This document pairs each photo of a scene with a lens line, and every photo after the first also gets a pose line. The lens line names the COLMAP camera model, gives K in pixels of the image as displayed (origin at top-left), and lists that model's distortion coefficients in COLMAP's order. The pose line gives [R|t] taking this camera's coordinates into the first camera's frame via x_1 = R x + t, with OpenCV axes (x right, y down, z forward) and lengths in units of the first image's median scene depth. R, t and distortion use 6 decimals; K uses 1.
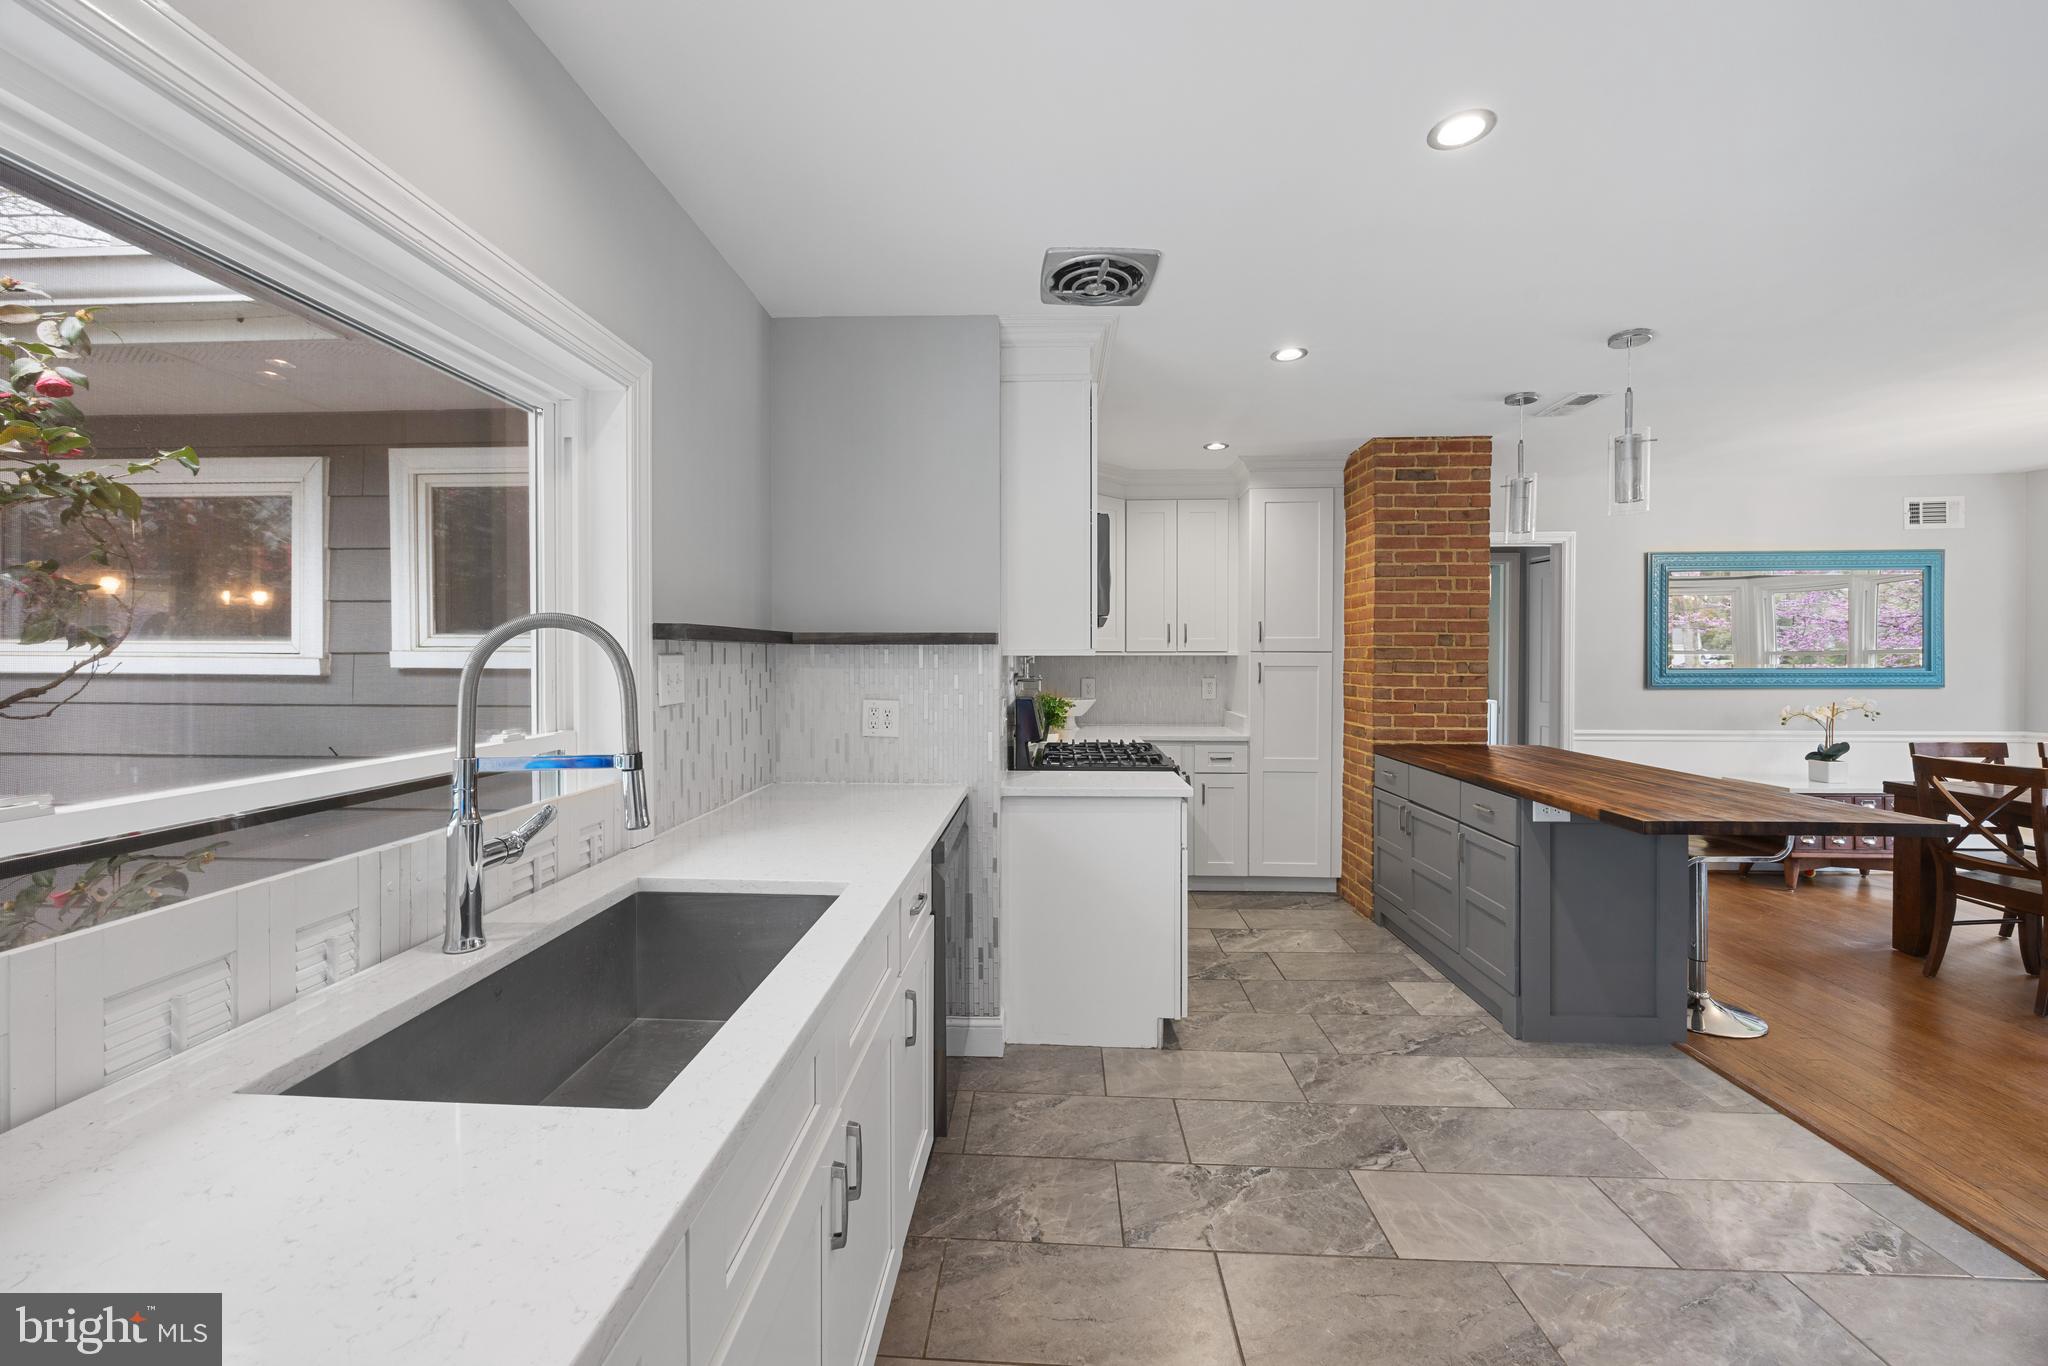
lens RADIAL K [[778.8, 0, 1012.1], [0, 778.8, 666.1], [0, 0, 1]] dist [-0.003961, 0.000075]
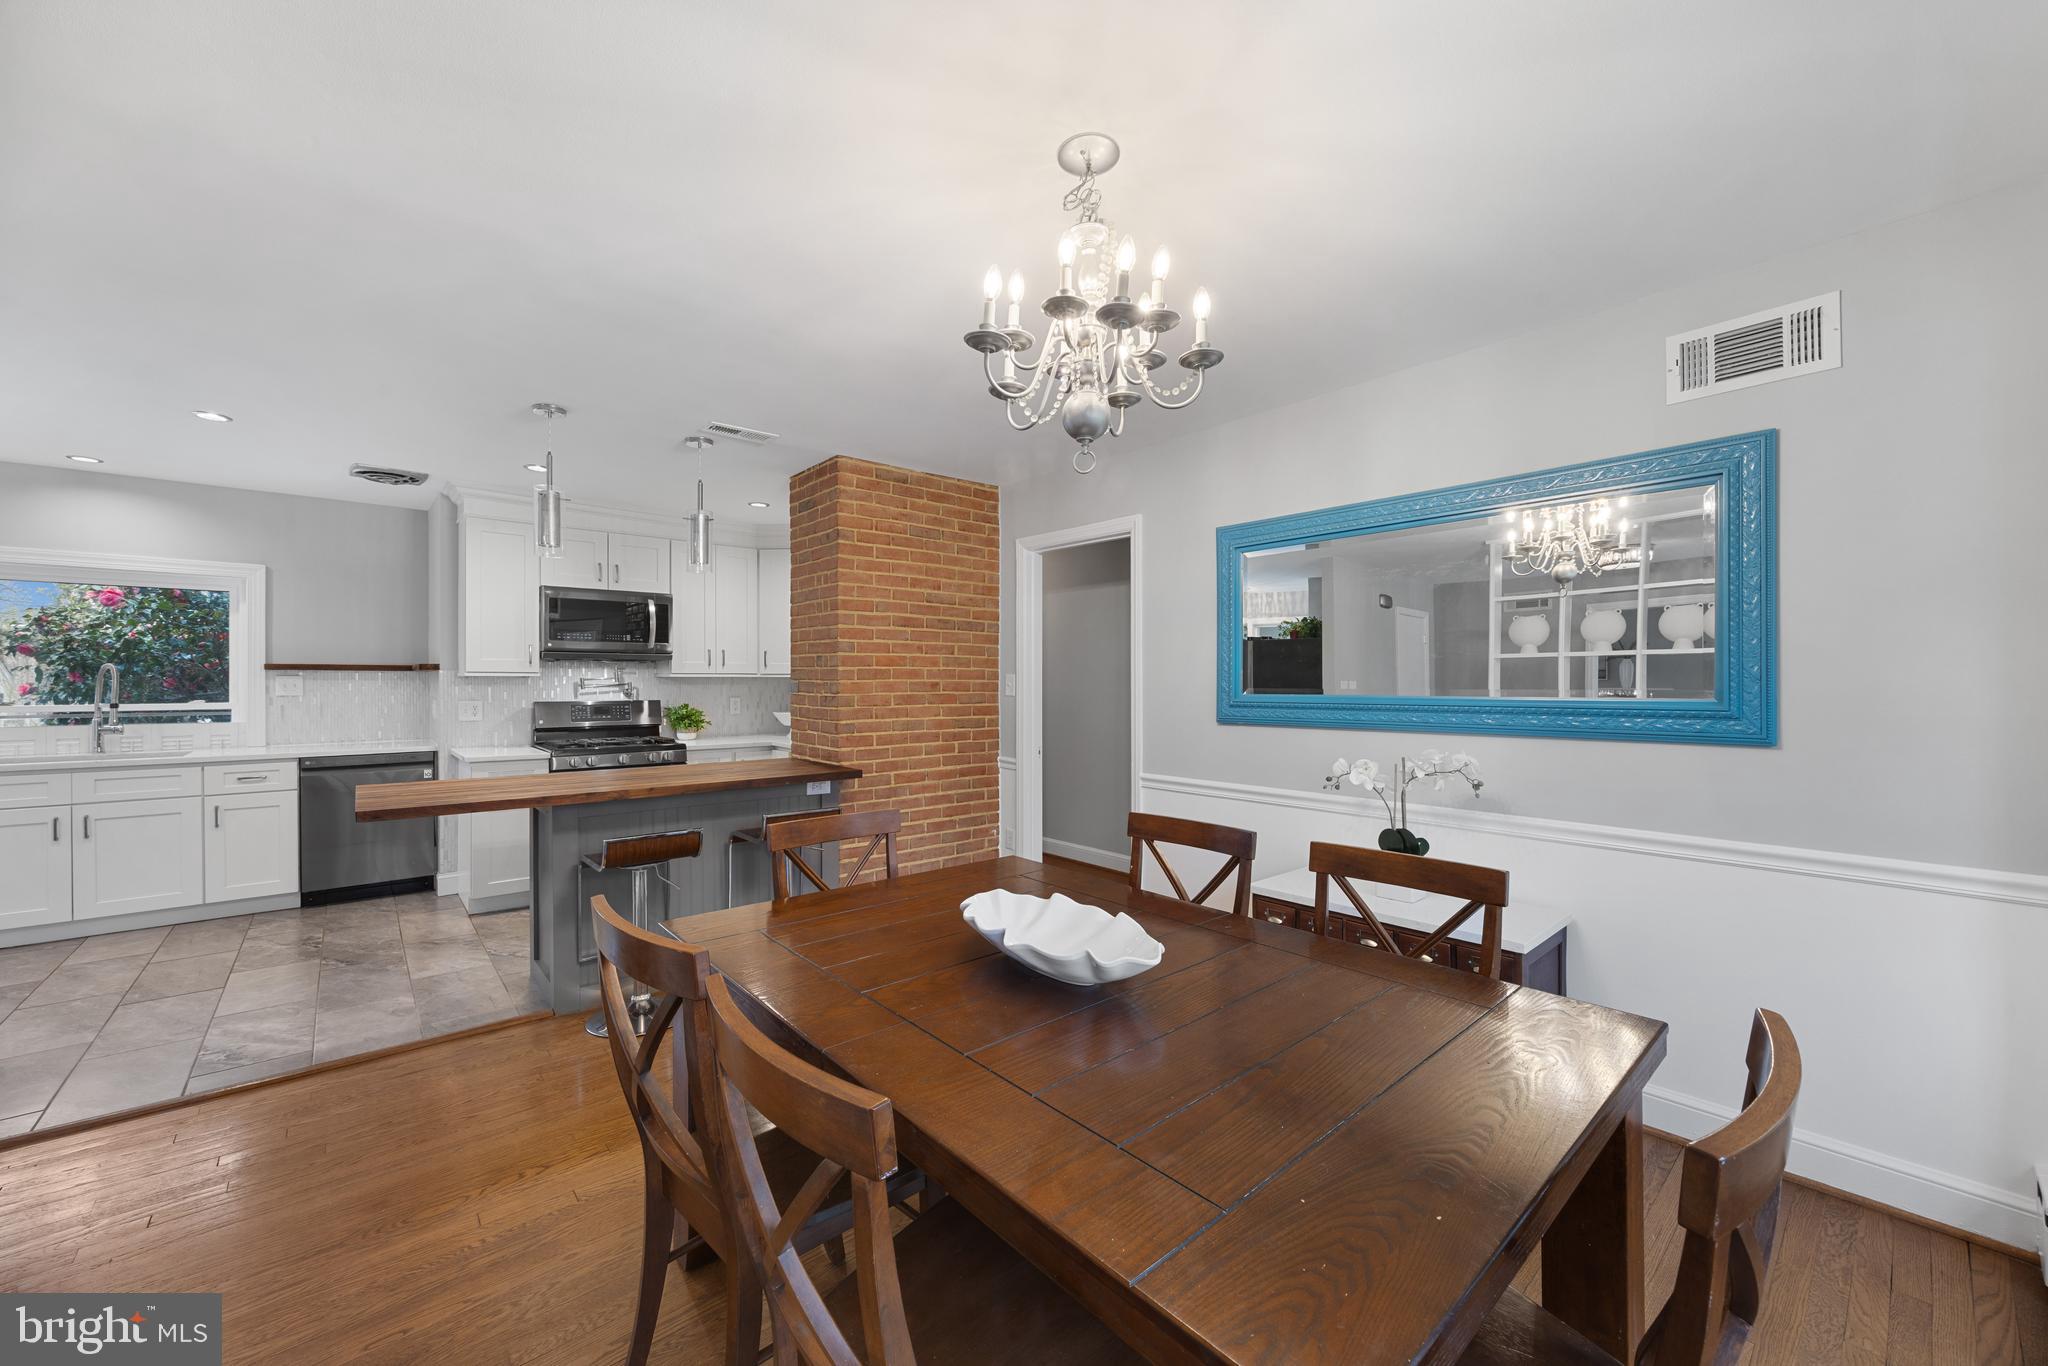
lens RADIAL K [[778.8, 0, 1018.4], [0, 778.8, 687.1], [0, 0, 1]] dist [-0.003961, 0.000075]
pose [[0.692440, 0.005902, -0.721452, 2.177012], [-0.011810, 0.999925, -0.003155, 0.001922], [0.721379, 0.010705, 0.692458, 0.696048]]
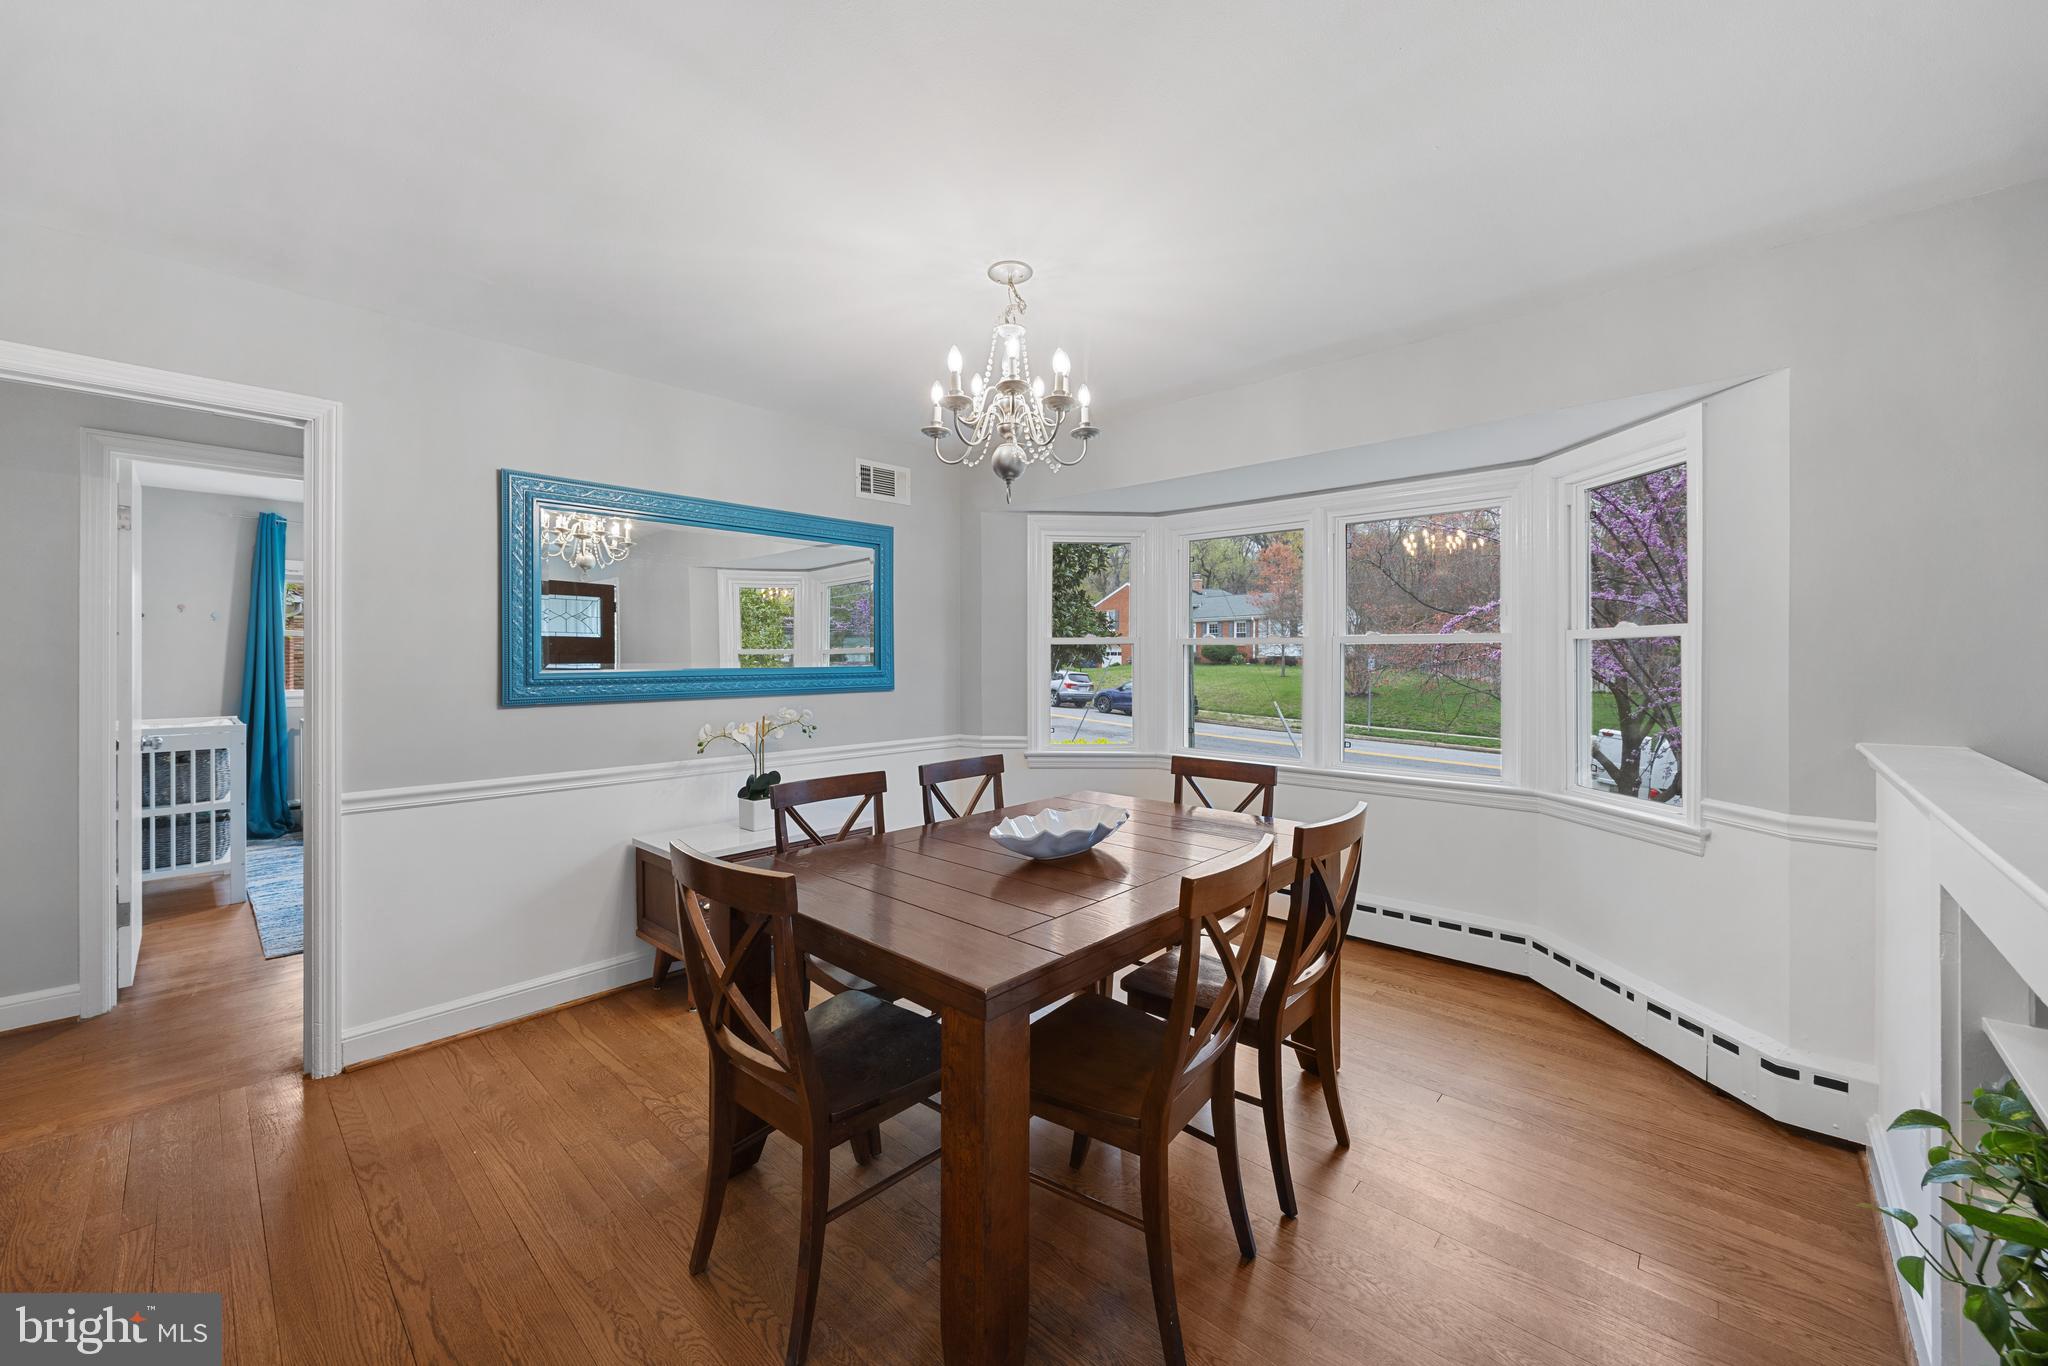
lens RADIAL K [[778.8, 0, 1026.0], [0, 778.8, 664.2], [0, 0, 1]] dist [-0.003961, 0.000075]
pose [[0.634523, -0.004707, 0.772890, 1.125934], [0.008577, 0.999963, -0.000952, 0.003129], [-0.772857, 0.007233, 0.634539, 0.612599]]
